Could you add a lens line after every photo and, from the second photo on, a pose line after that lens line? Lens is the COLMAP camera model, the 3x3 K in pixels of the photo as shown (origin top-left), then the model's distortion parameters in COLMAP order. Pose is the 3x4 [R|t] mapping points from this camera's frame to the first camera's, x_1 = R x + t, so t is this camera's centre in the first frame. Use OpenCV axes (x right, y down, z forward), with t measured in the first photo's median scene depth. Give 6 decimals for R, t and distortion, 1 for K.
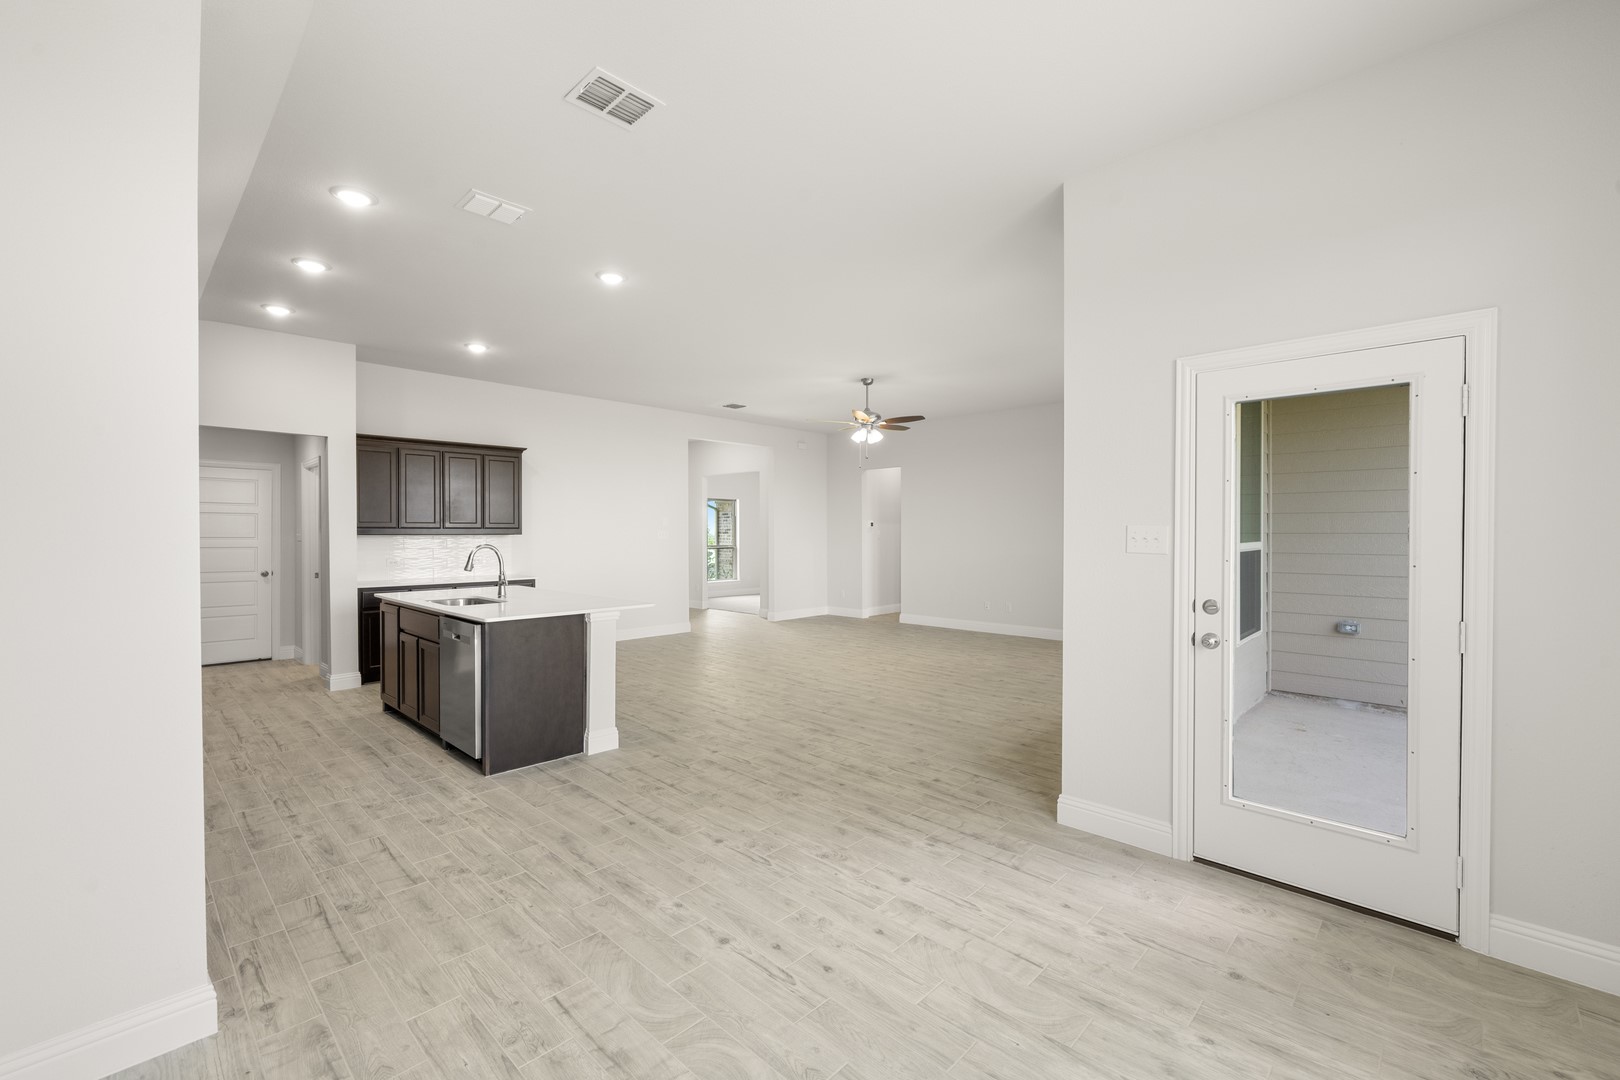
lens RADIAL K [[679.4, 0, 810.0], [0, 679.4, 540.0], [0, 0, 1]] dist [0.014074, -0.000048]
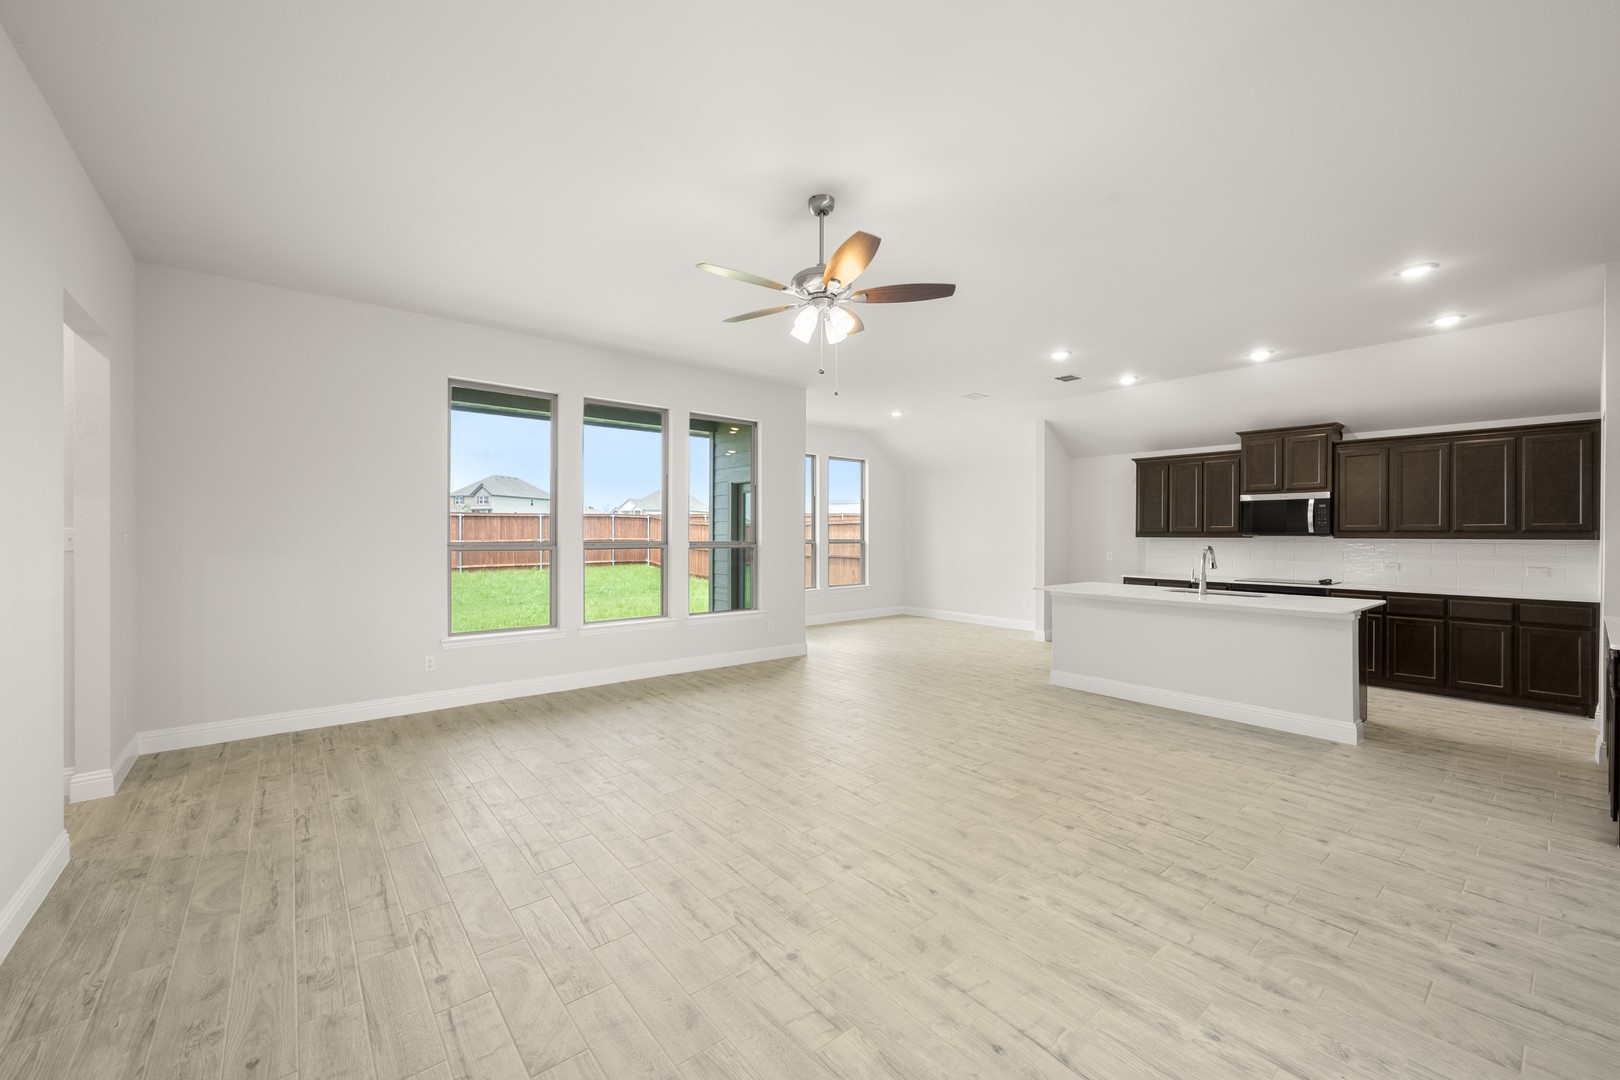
lens RADIAL K [[636.9, 0, 813.5], [0, 636.9, 537.4], [0, 0, 1]] dist [-0.000569, 0.000367]
pose [[-0.993778, -0.004501, 0.111290, 0.061894], [-0.002612, 0.999850, 0.017116, -0.025153], [-0.111351, 0.016719, -0.993641, 2.164019]]
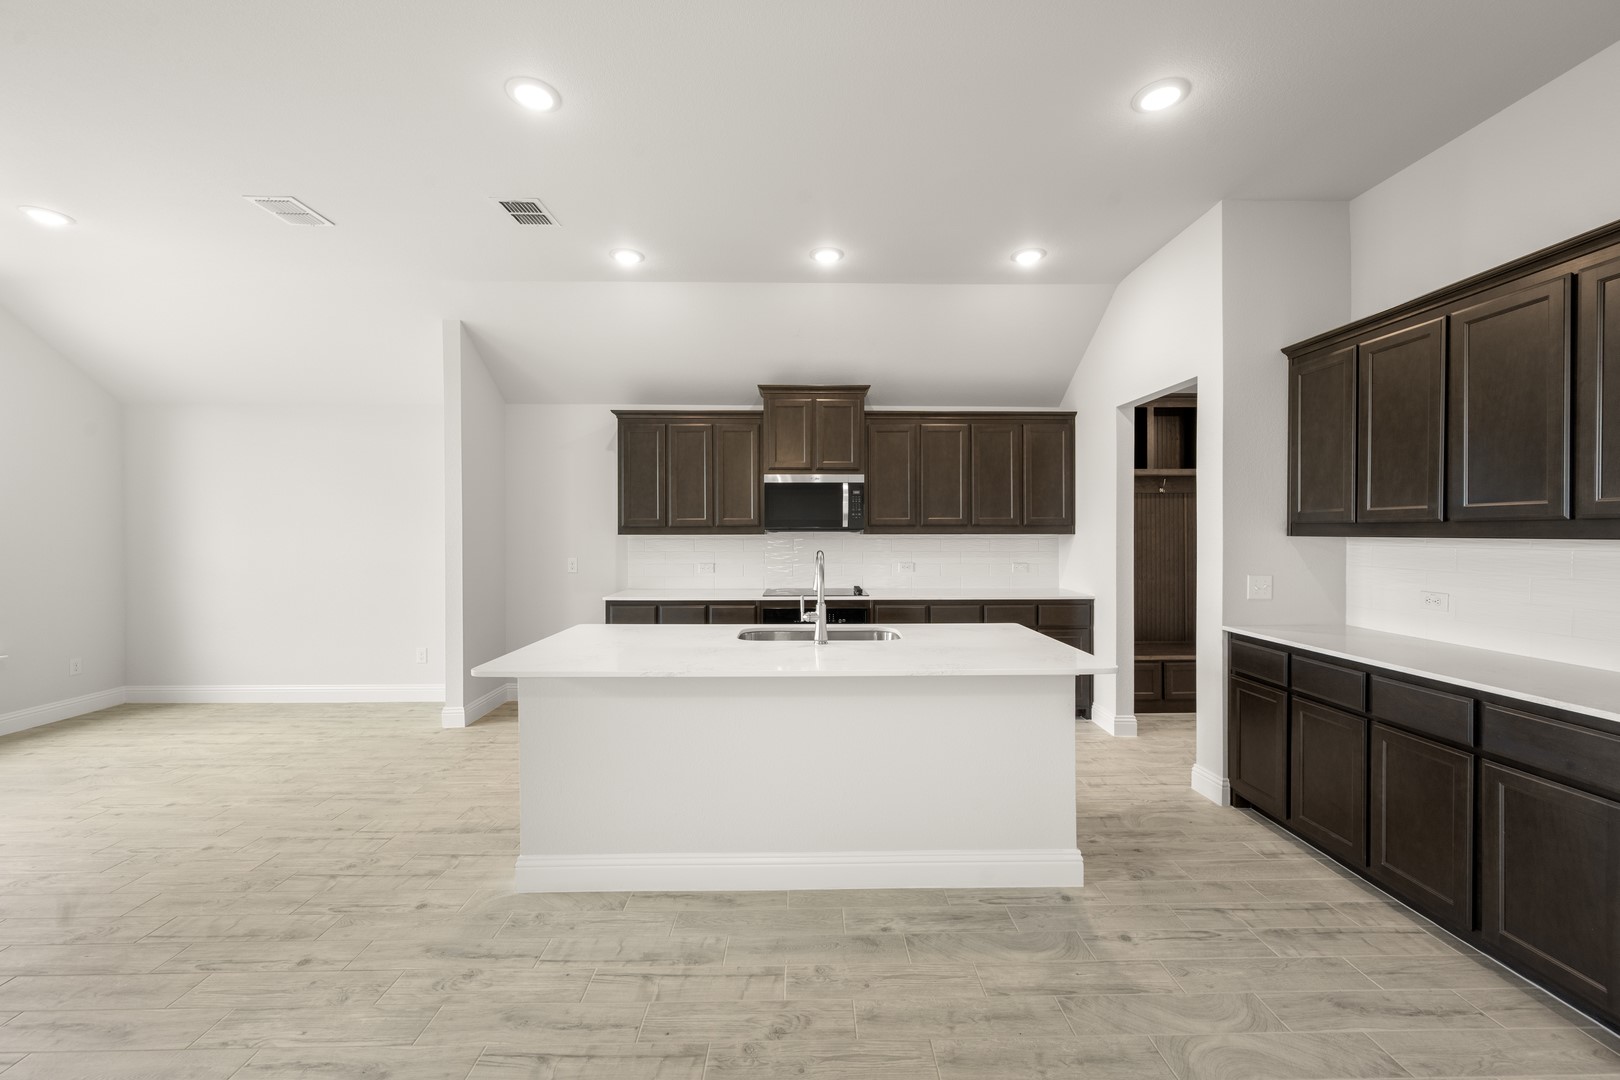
lens RADIAL K [[636.9, 0, 813.5], [0, 636.9, 537.4], [0, 0, 1]] dist [-0.000569, 0.000367]
pose [[-0.705810, 0.006408, -0.708372, -0.065468], [-0.008190, 0.999818, 0.017206, -0.016173], [0.708354, 0.017946, -0.705629, 1.423637]]
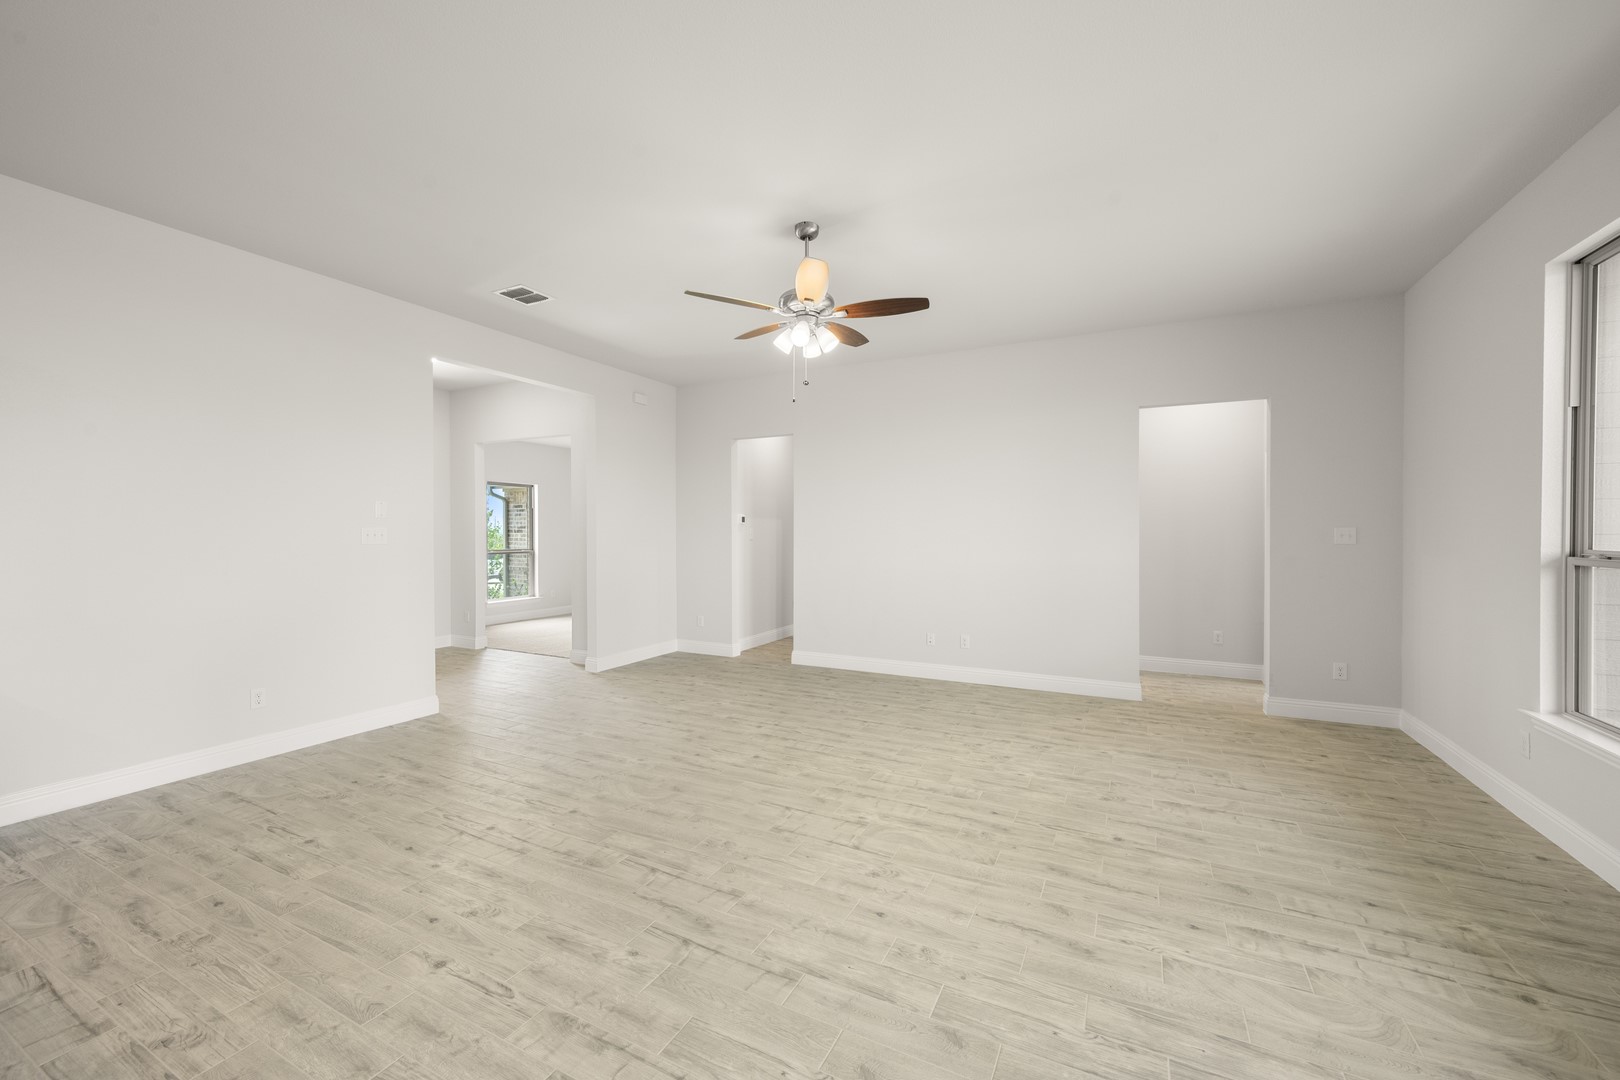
lens RADIAL K [[638.1, 0, 810.6], [0, 638.1, 535.0], [0, 0, 1]] dist [0.000415, 0.000388]
pose [[0.956754, -0.001918, 0.290892, -0.076450], [0.003217, 0.999987, -0.003987, -0.010050], [-0.290881, 0.004751, 0.956748, 0.824737]]
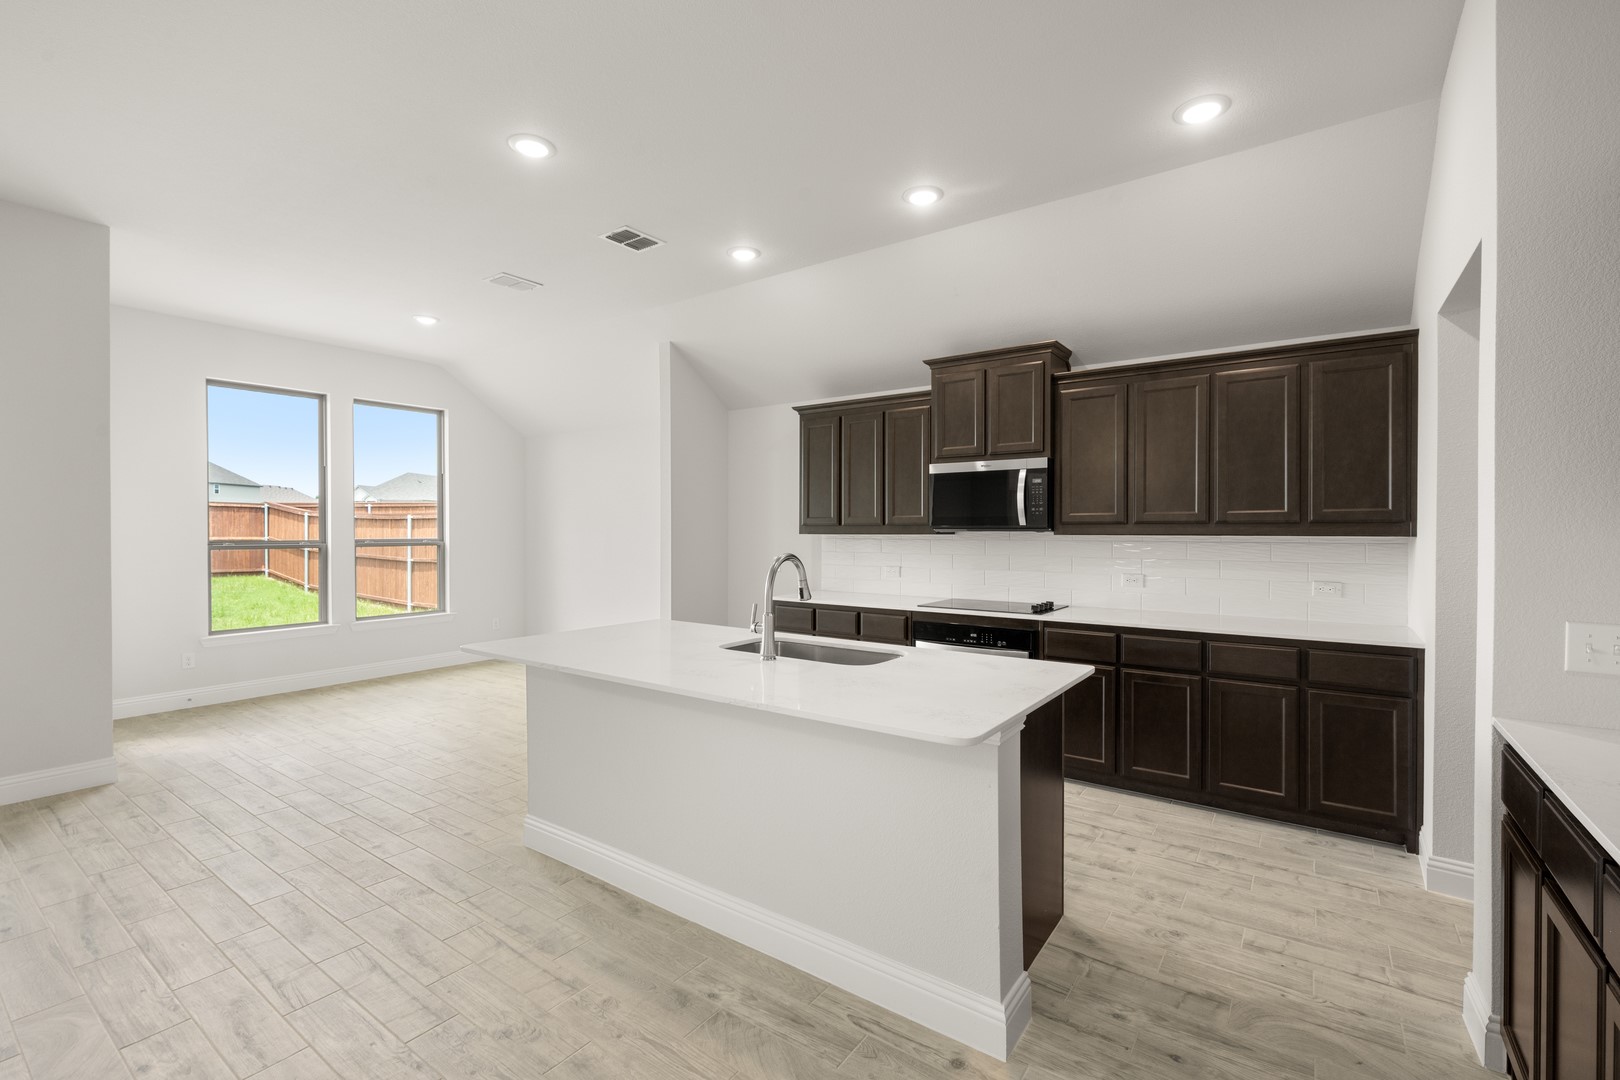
lens RADIAL K [[707.0, 0, 813.1], [0, 707.0, 536.4], [0, 0, 1]] dist [-0.001246, -0.000318]
pose [[-0.988983, 0.000640, -0.148031, -0.421633], [-0.002452, 0.999783, 0.020704, -0.019612], [0.148012, 0.020839, -0.988766, 1.576767]]
